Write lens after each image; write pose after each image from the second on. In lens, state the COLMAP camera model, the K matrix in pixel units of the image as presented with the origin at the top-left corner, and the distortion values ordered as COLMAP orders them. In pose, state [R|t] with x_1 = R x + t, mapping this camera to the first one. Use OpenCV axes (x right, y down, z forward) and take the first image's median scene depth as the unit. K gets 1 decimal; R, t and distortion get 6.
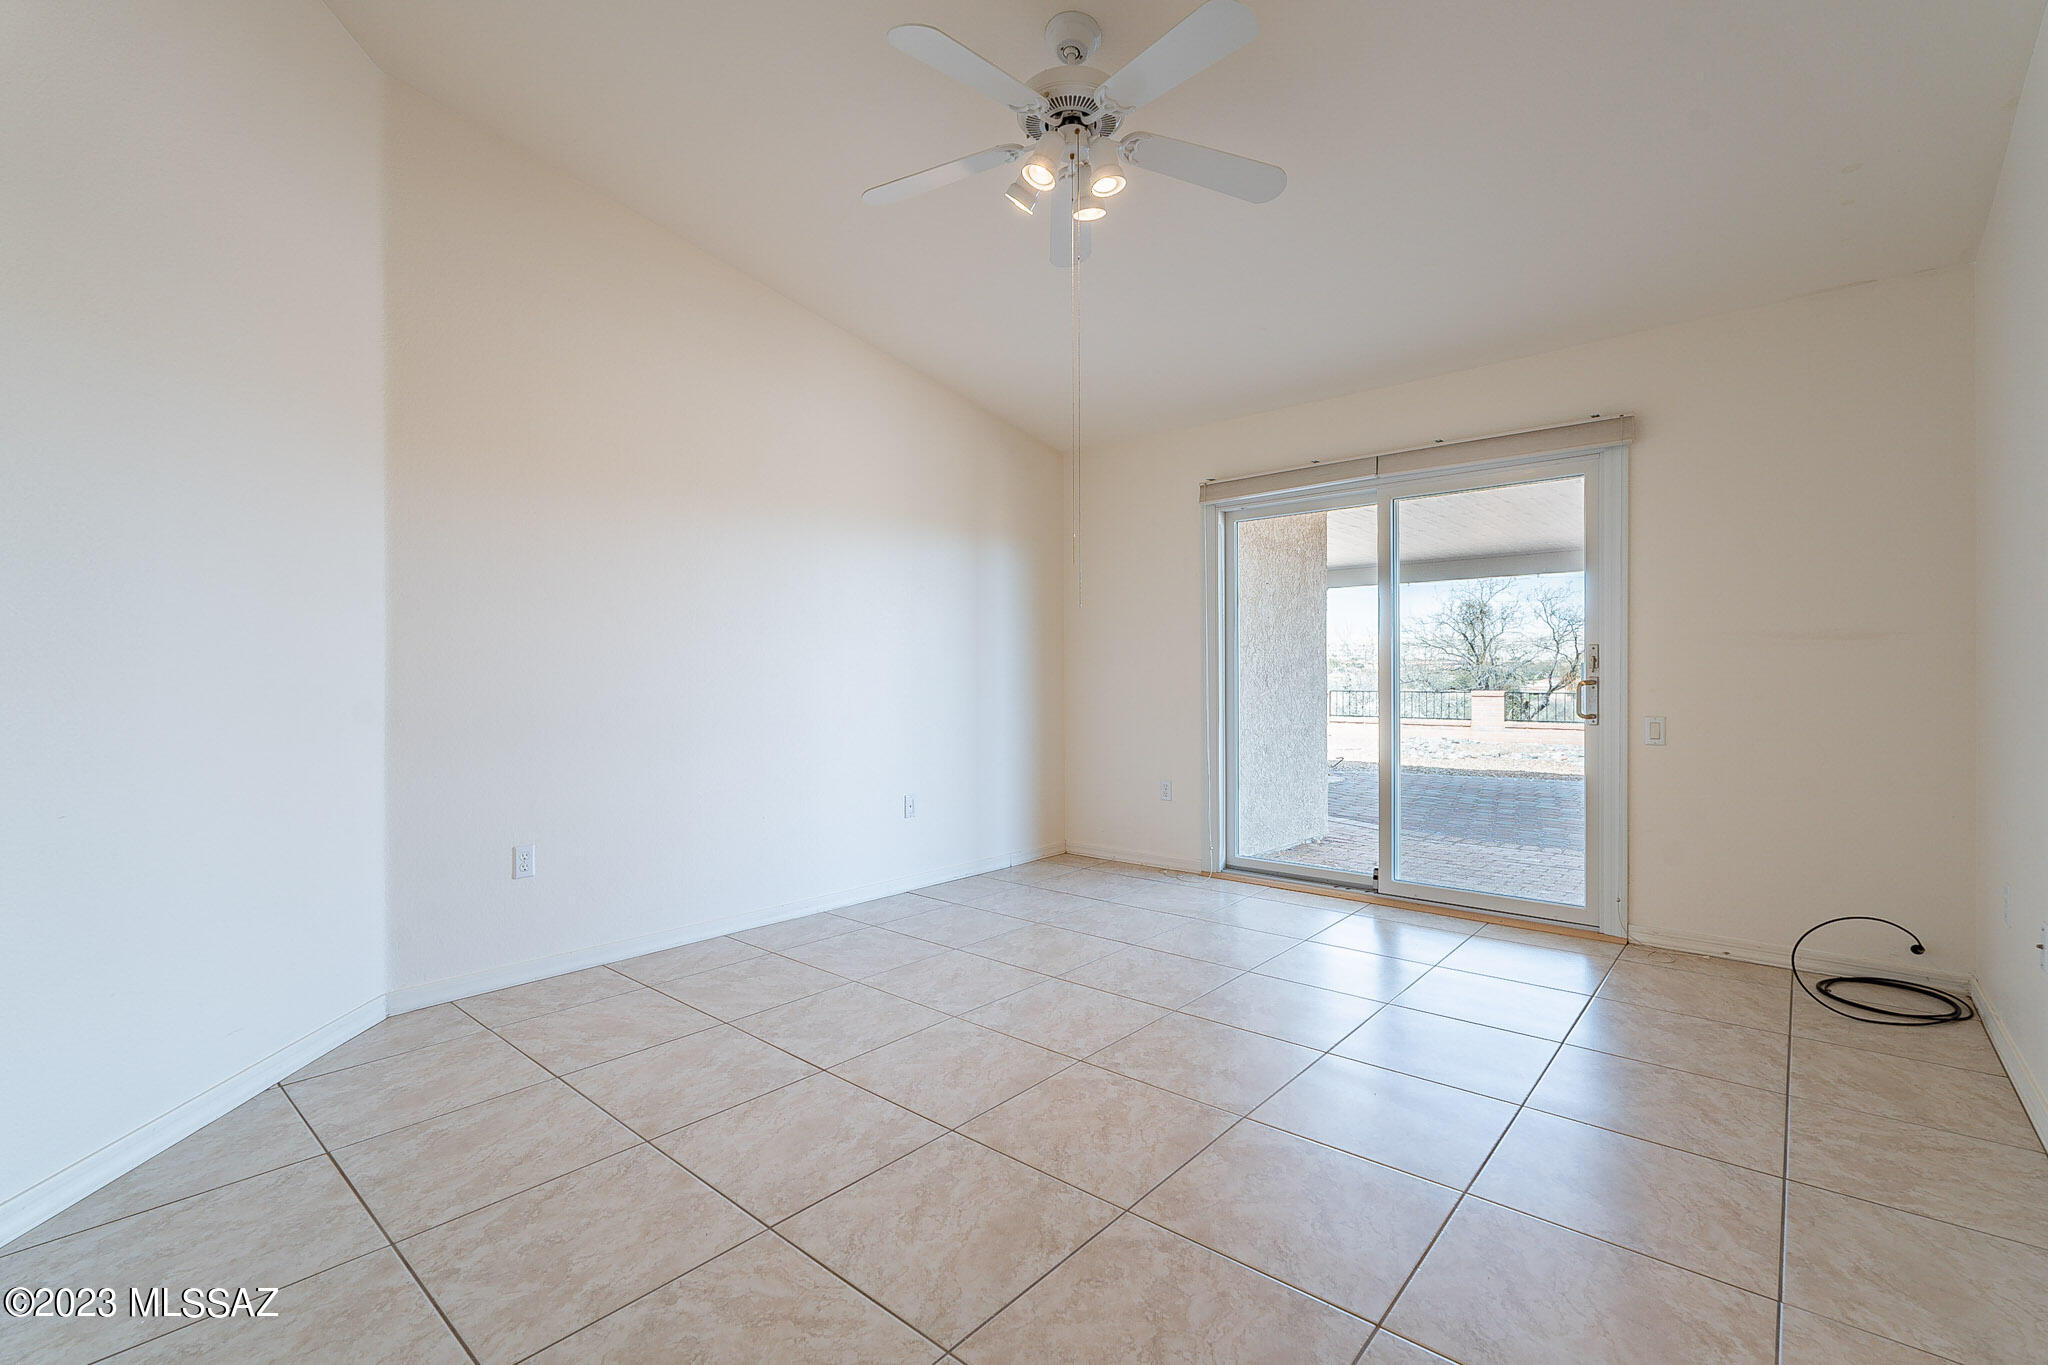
lens RADIAL K [[898.8, 0, 1022.6], [0, 898.8, 685.3], [0, 0, 1]] dist [-0.002825, 0.000254]
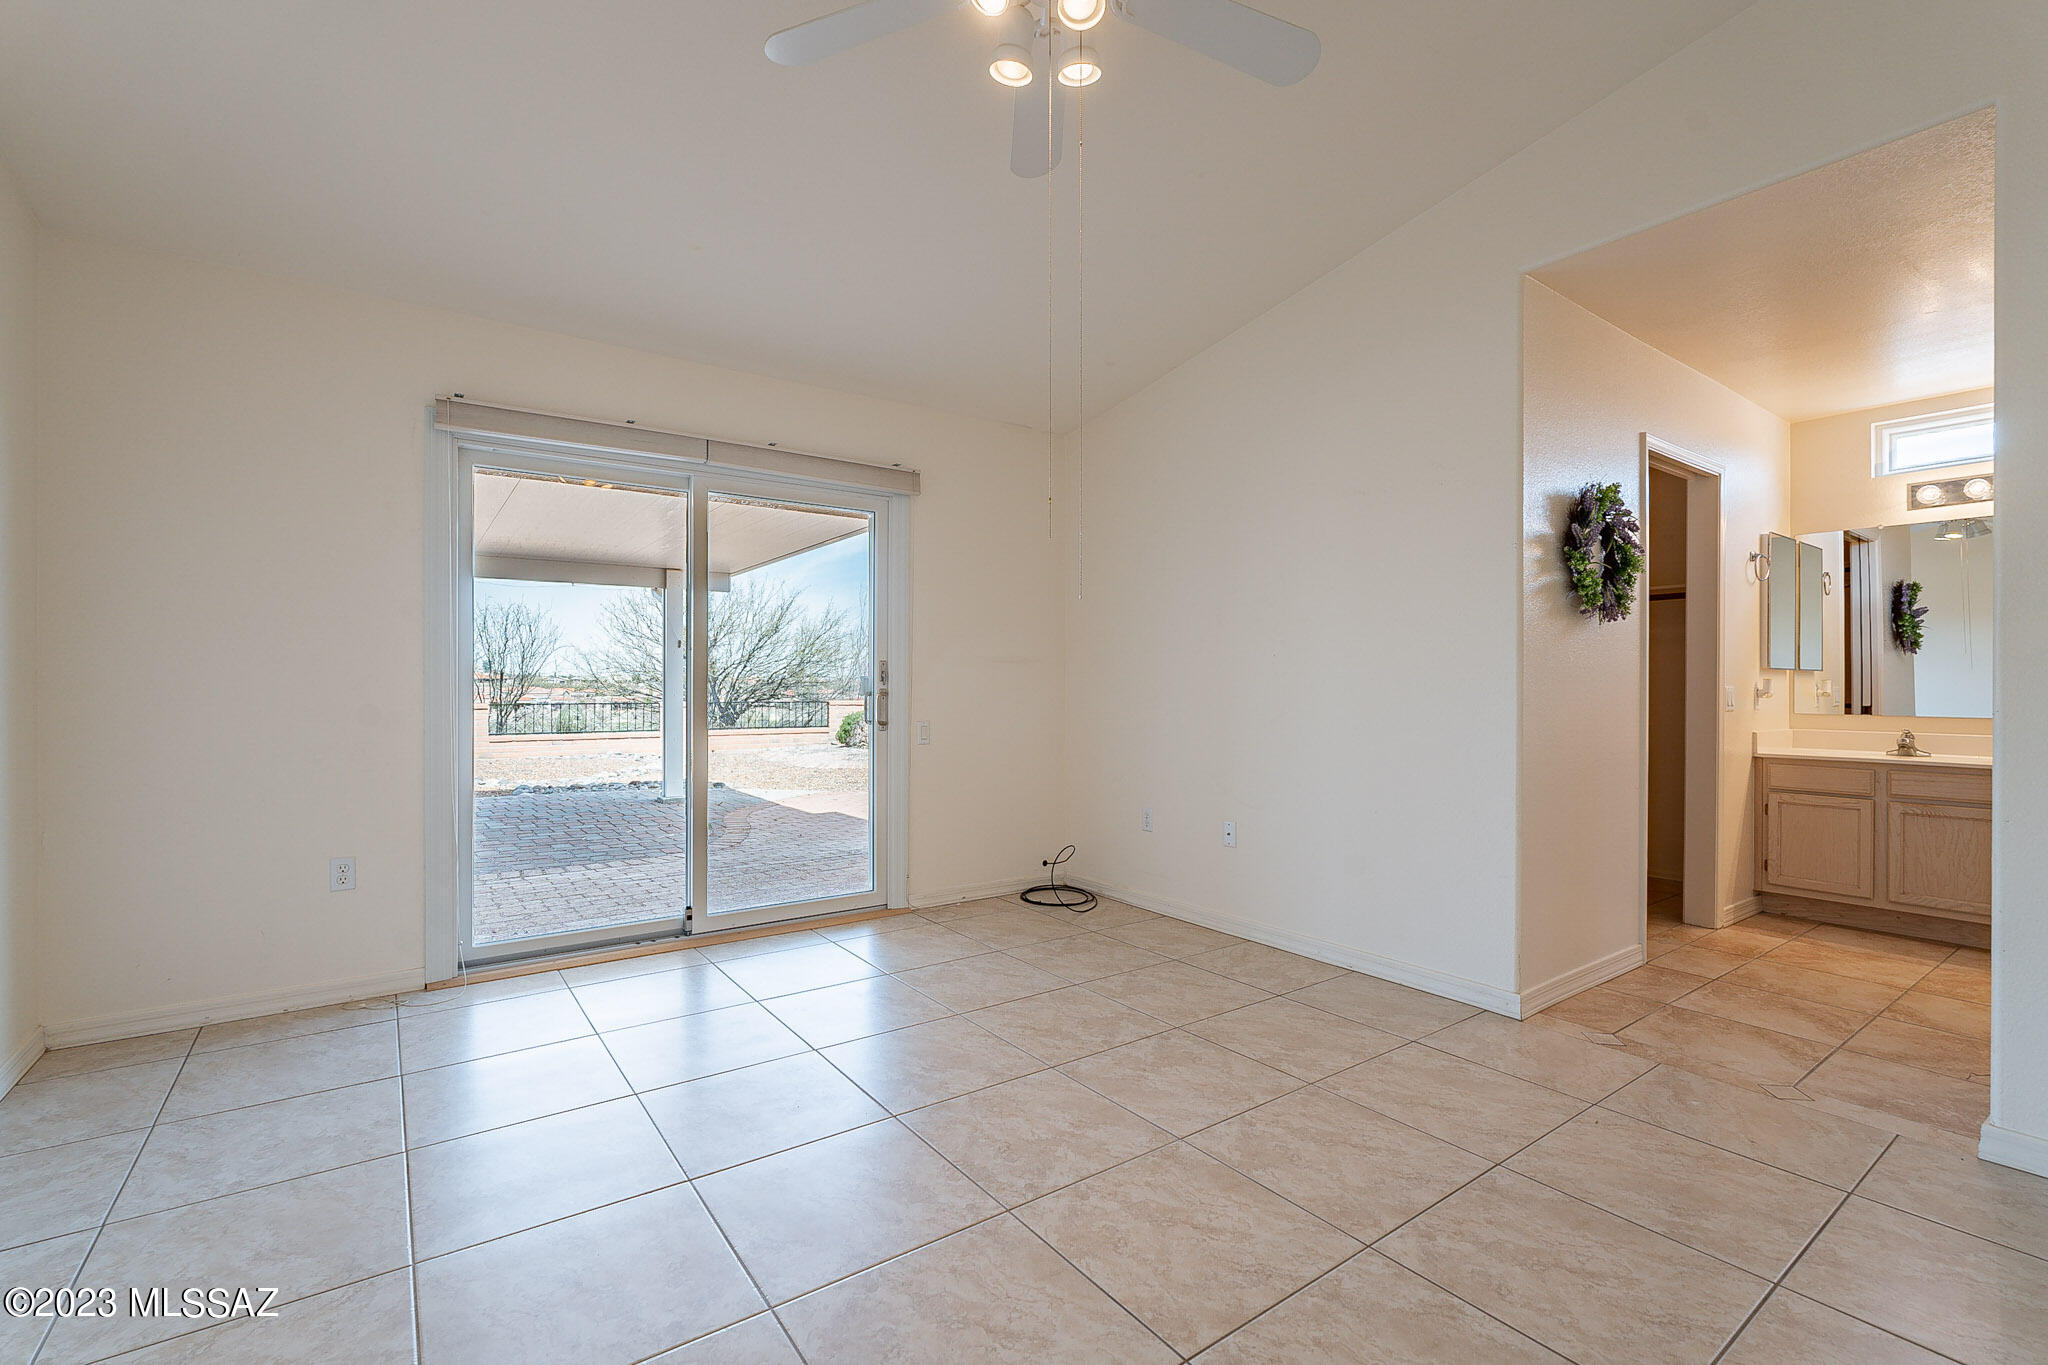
lens RADIAL K [[898.8, 0, 1022.6], [0, 898.8, 685.3], [0, 0, 1]] dist [-0.002825, 0.000254]
pose [[0.227967, 0.003981, 0.973661, -0.541969], [0.006269, 0.999965, -0.005557, -0.007580], [-0.973649, 0.007371, 0.227934, 0.679450]]
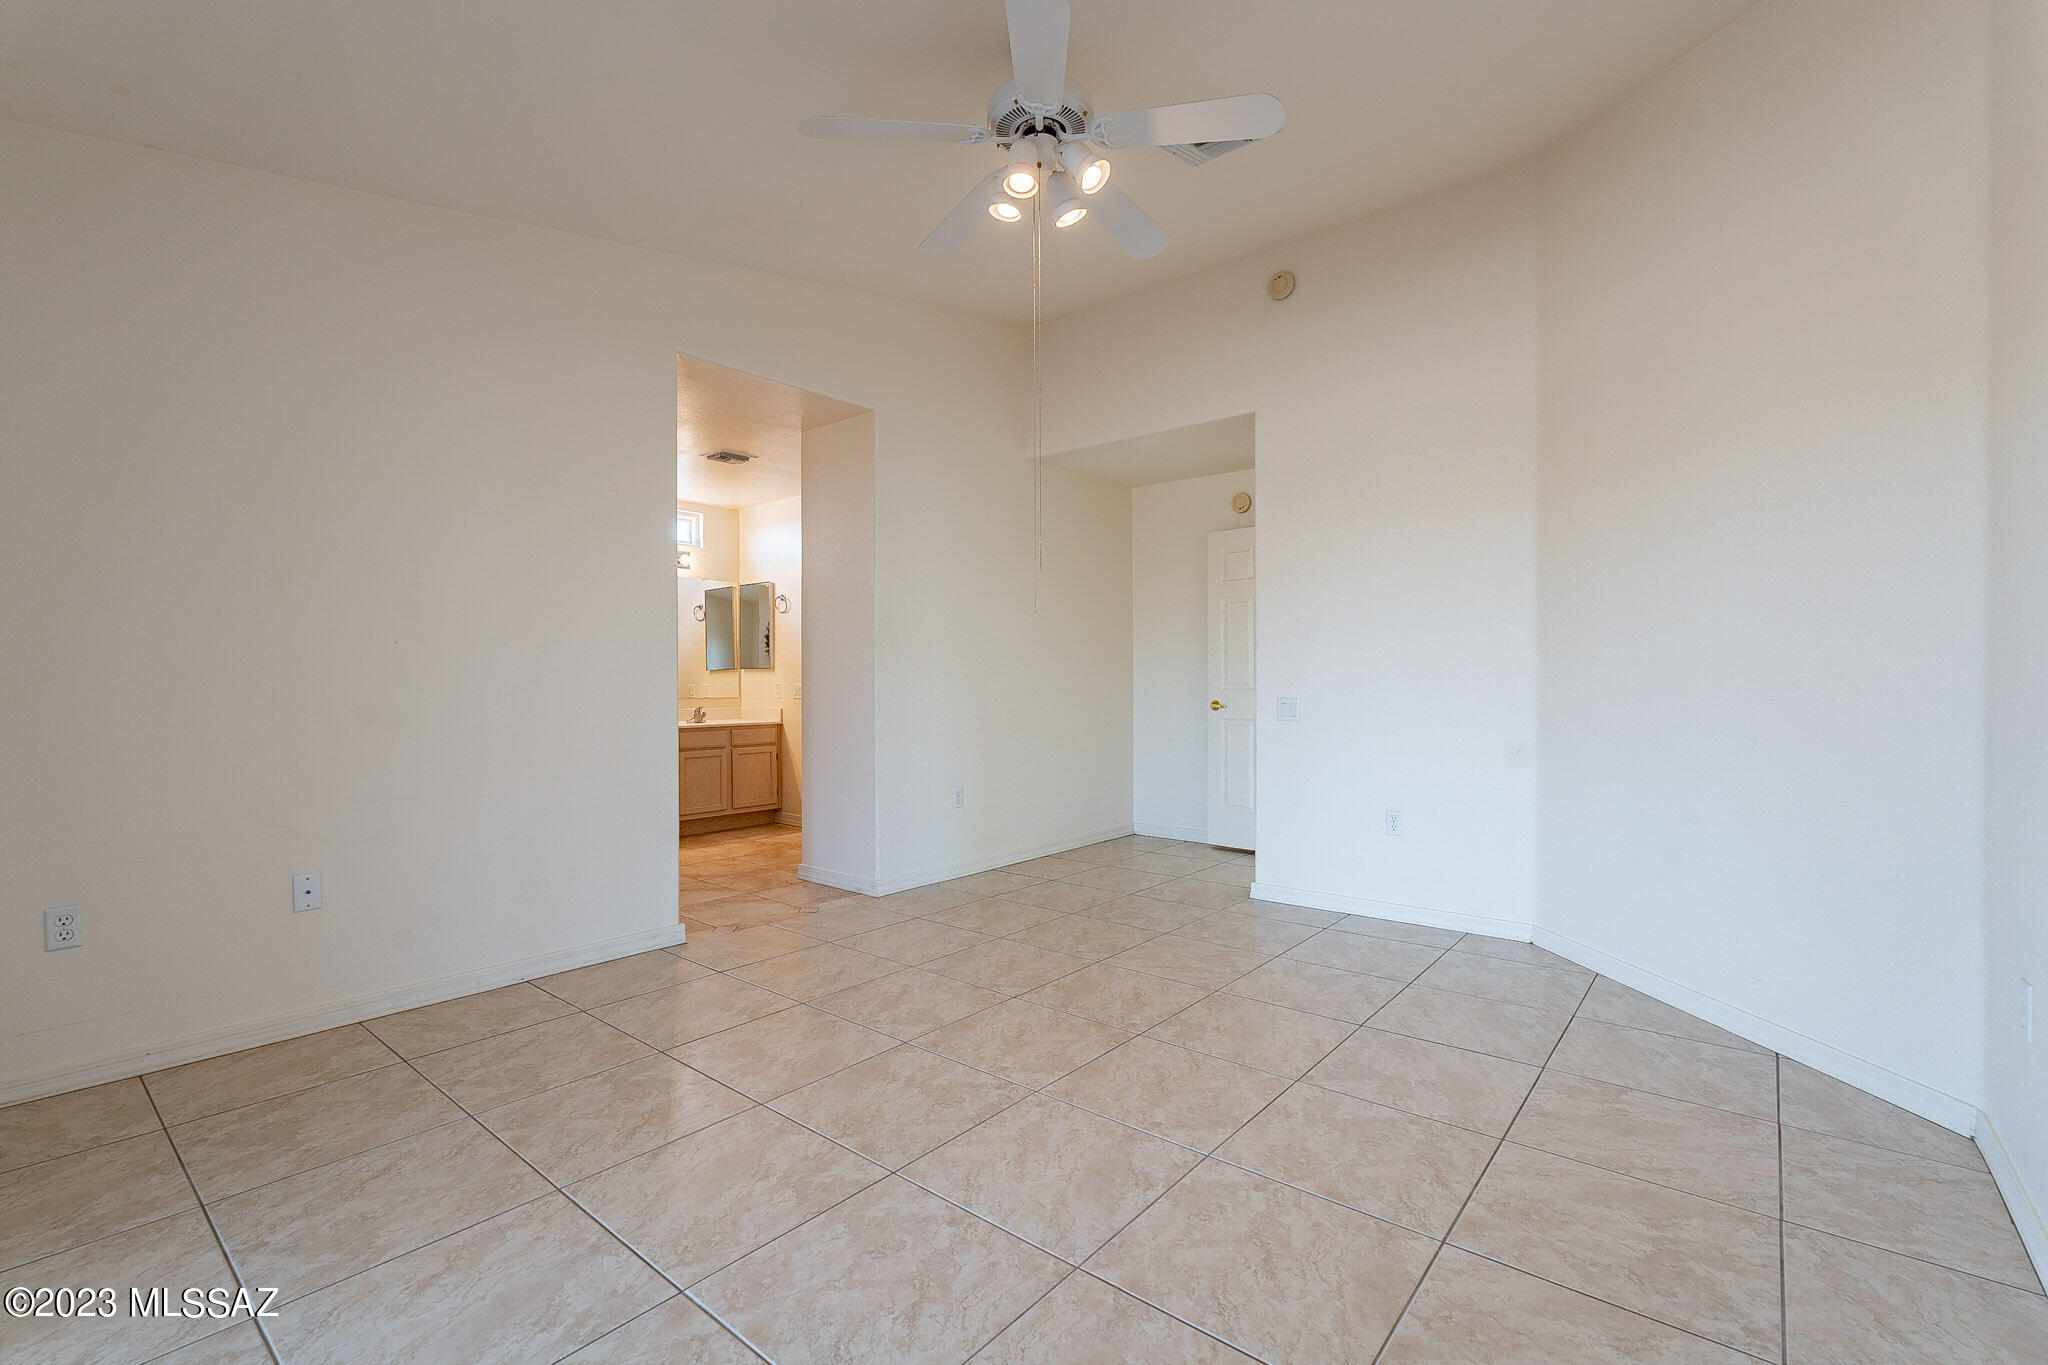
lens RADIAL K [[898.8, 0, 1022.6], [0, 898.8, 685.3], [0, 0, 1]] dist [-0.002825, 0.000254]
pose [[-0.999720, 0.006606, -0.022724, 0.080584], [0.006239, 0.999850, 0.016169, -0.018273], [0.022828, 0.016022, -0.999611, 1.604655]]
